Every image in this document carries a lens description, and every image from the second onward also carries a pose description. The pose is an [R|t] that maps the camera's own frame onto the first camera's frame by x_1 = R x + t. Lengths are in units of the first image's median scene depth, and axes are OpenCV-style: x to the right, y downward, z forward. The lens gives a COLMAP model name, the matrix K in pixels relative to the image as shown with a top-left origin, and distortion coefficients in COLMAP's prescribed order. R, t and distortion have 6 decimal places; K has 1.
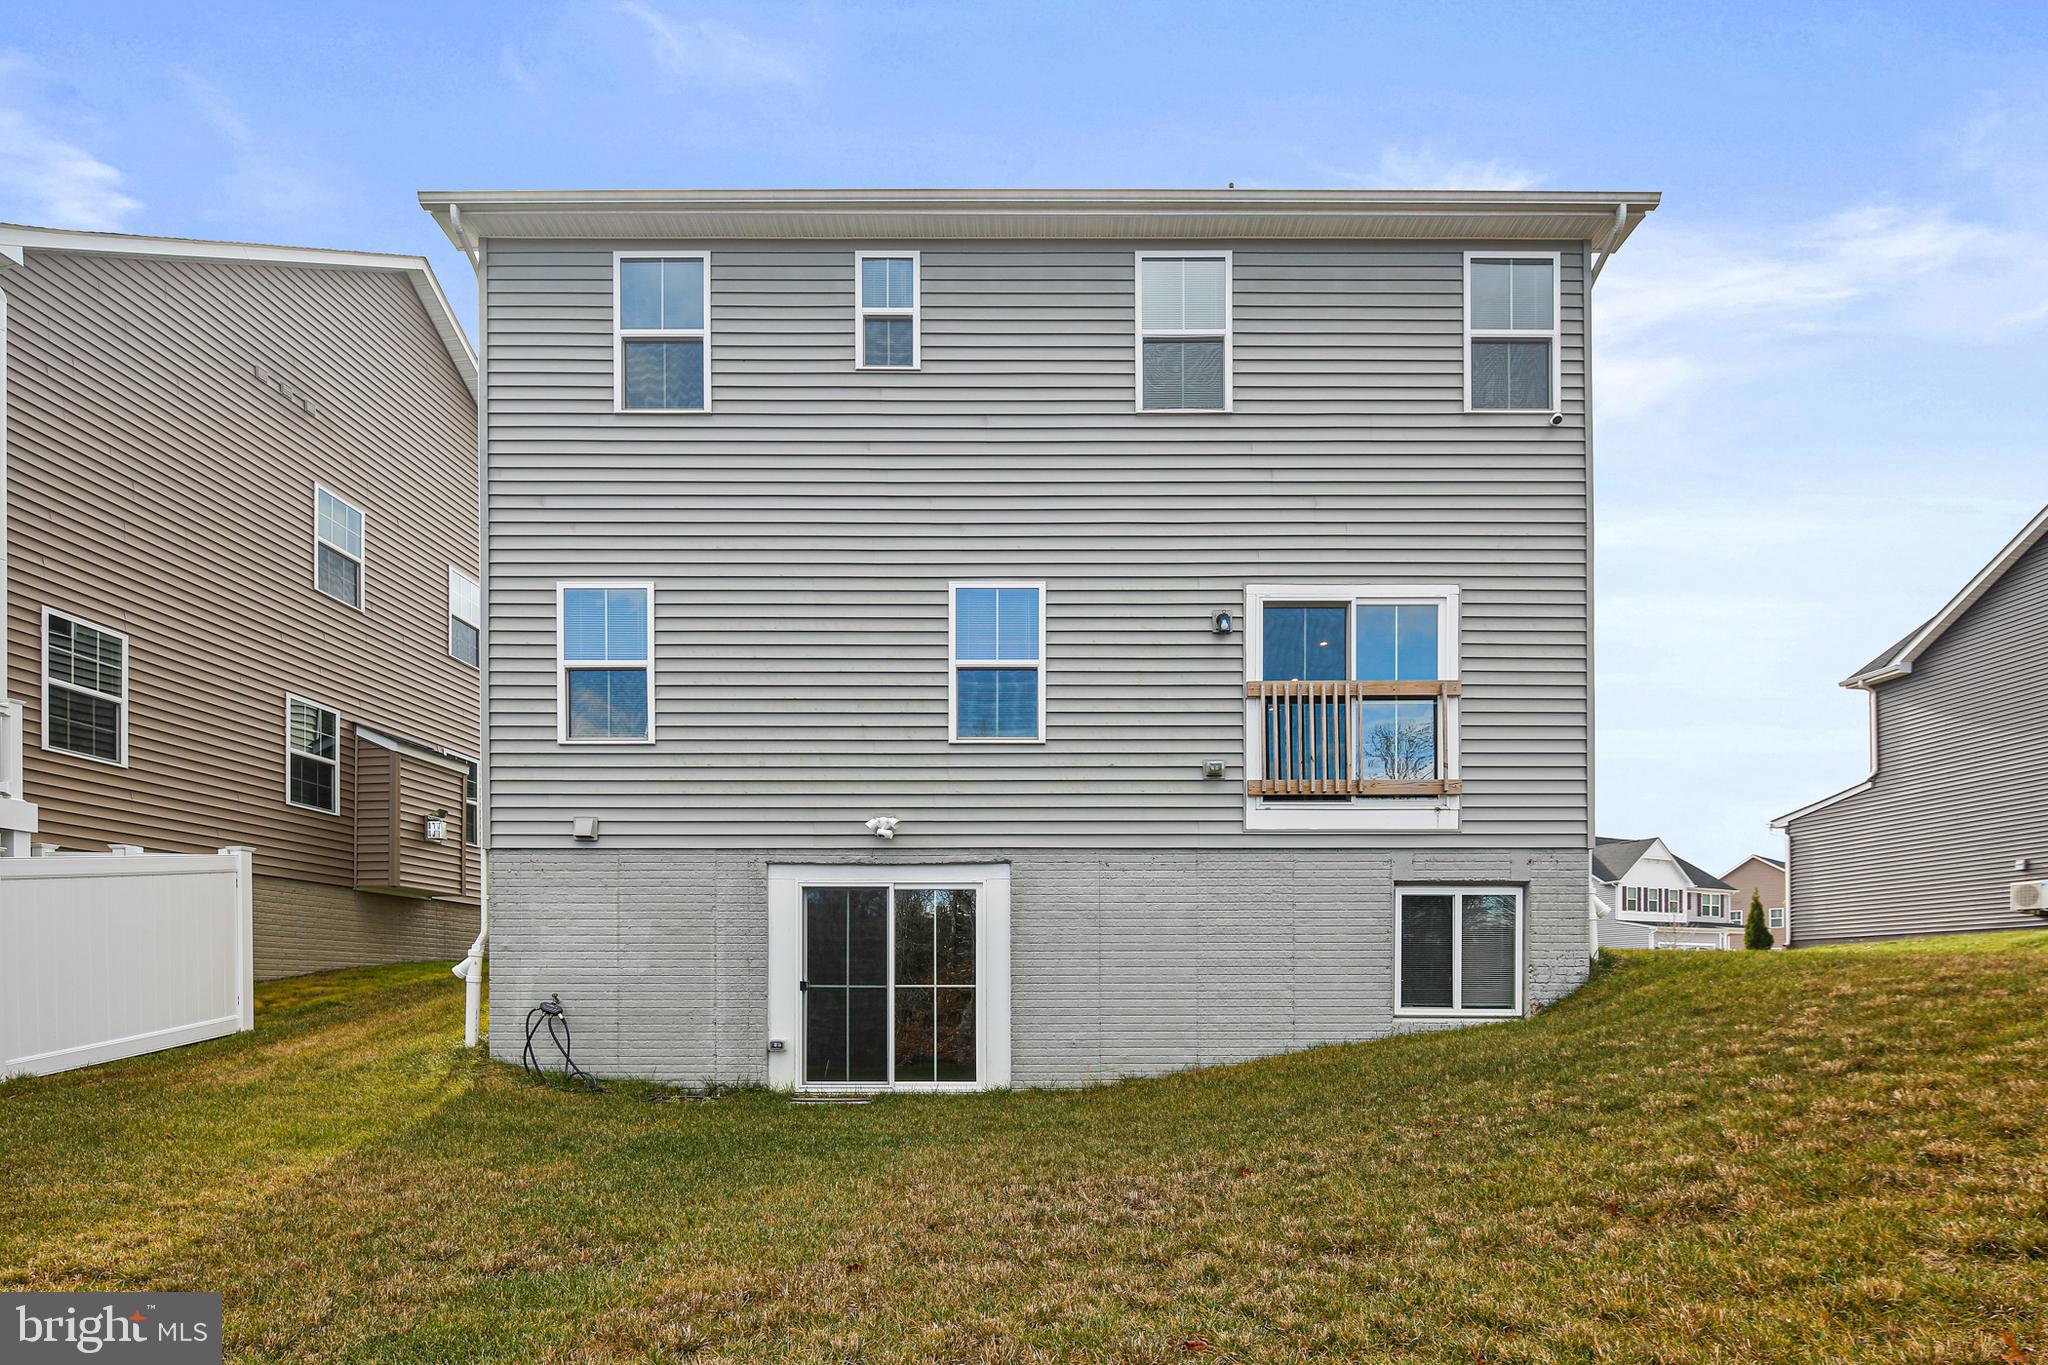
lens RADIAL K [[909.2, 0, 1073.6], [0, 909.2, 784.0], [0, 0, 1]] dist [-0.002185, -0.000504]
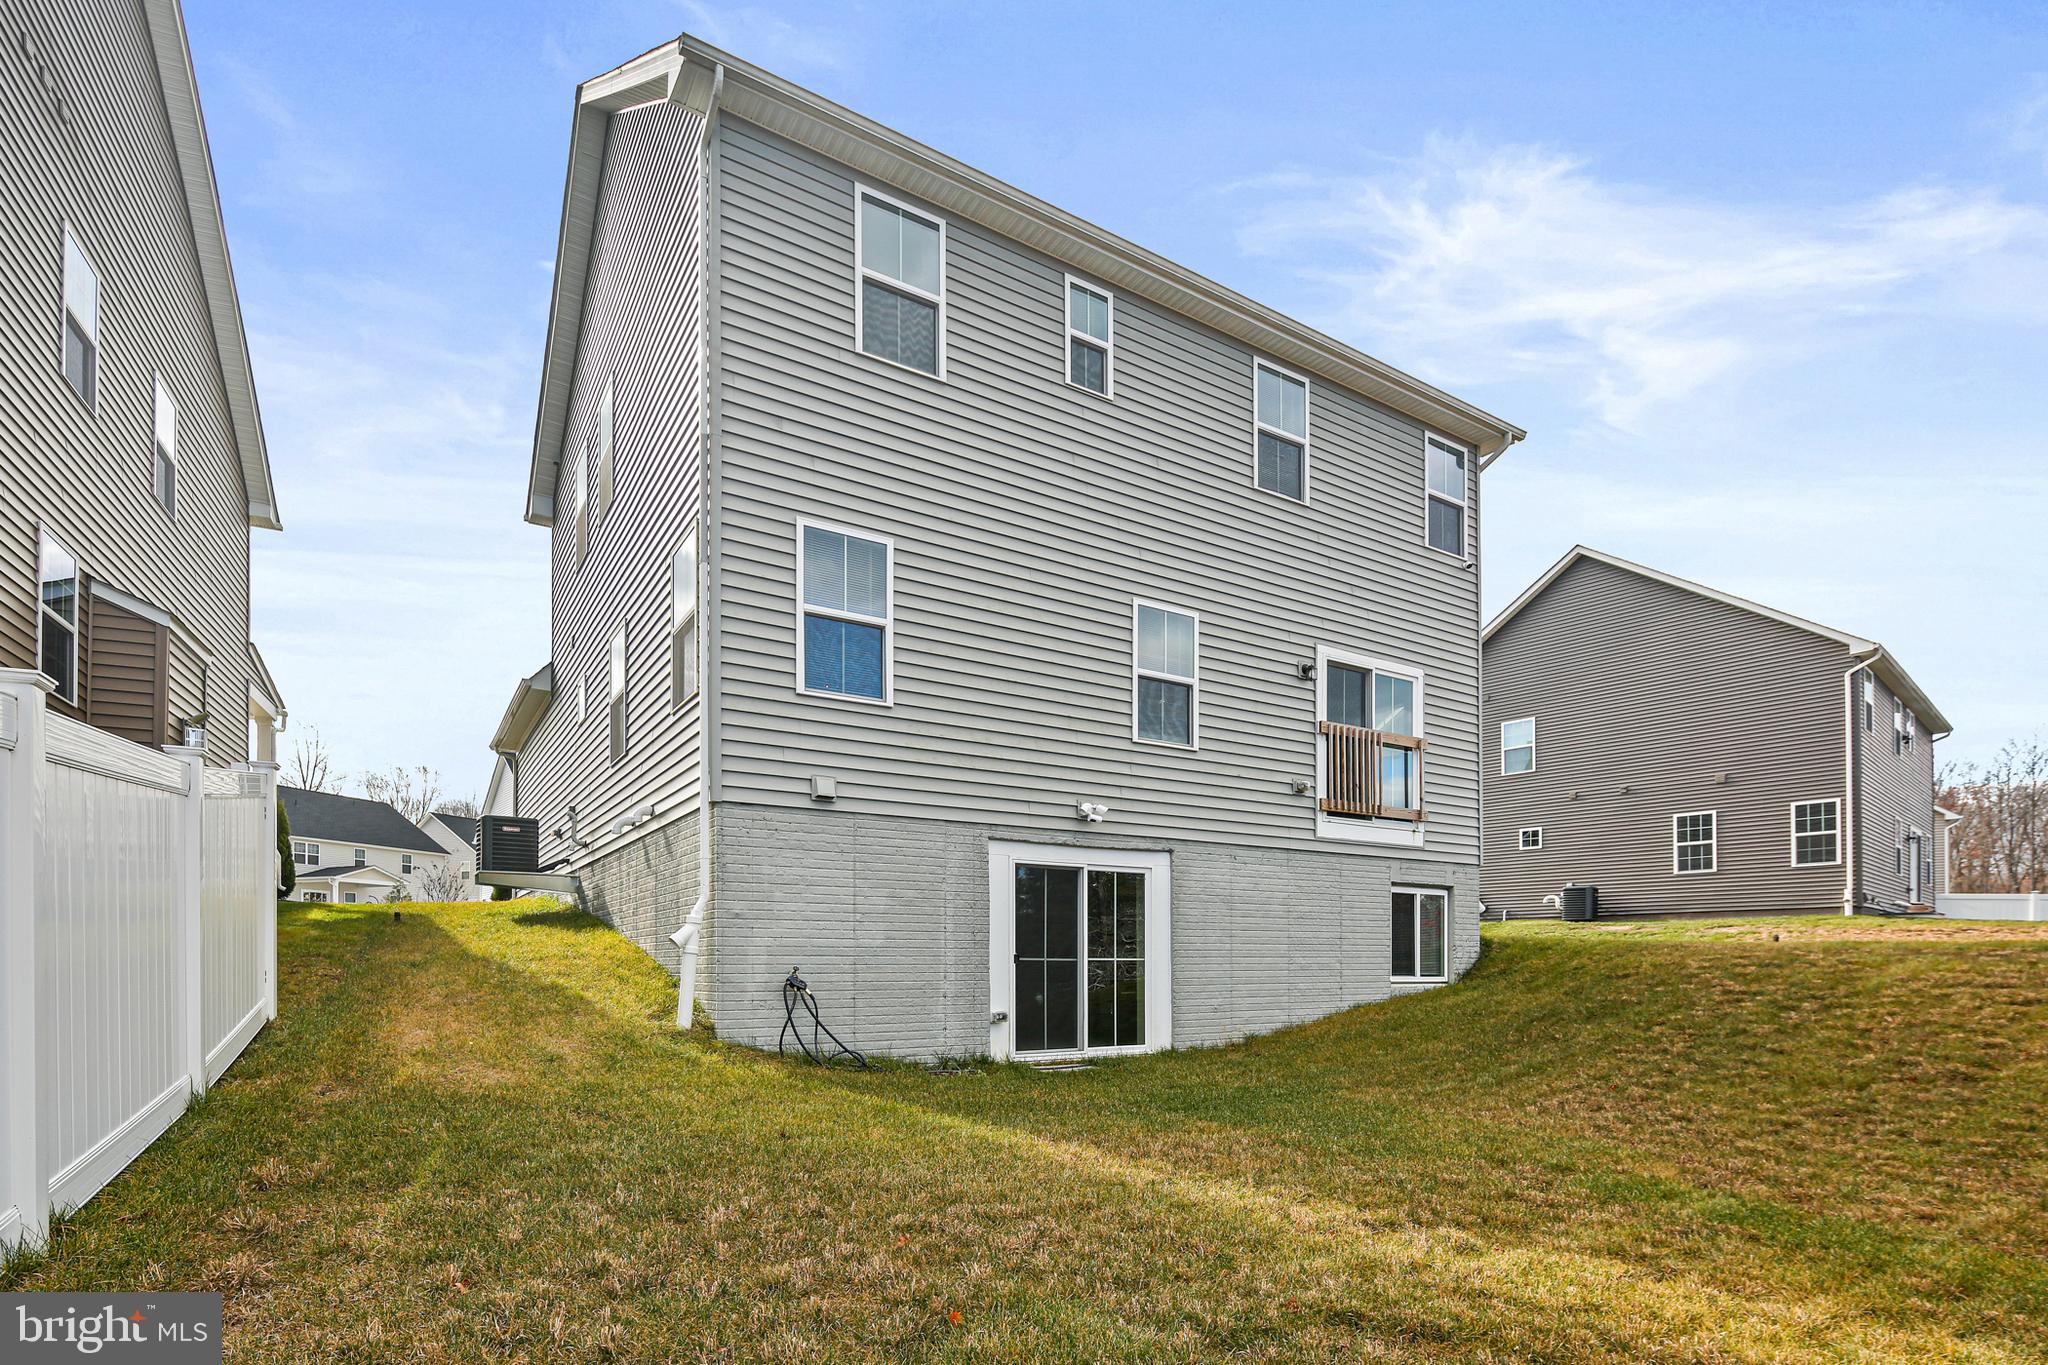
lens RADIAL K [[1033.3, 0, 997.6], [0, 1033.3, 675.0], [0, 0, 1]] dist [-0.001124, -0.001206]
pose [[0.839087, 0.146720, 0.523838, -0.983201], [-0.120828, 0.989155, -0.083506, 0.000738], [-0.530408, 0.006774, 0.847715, 0.000696]]
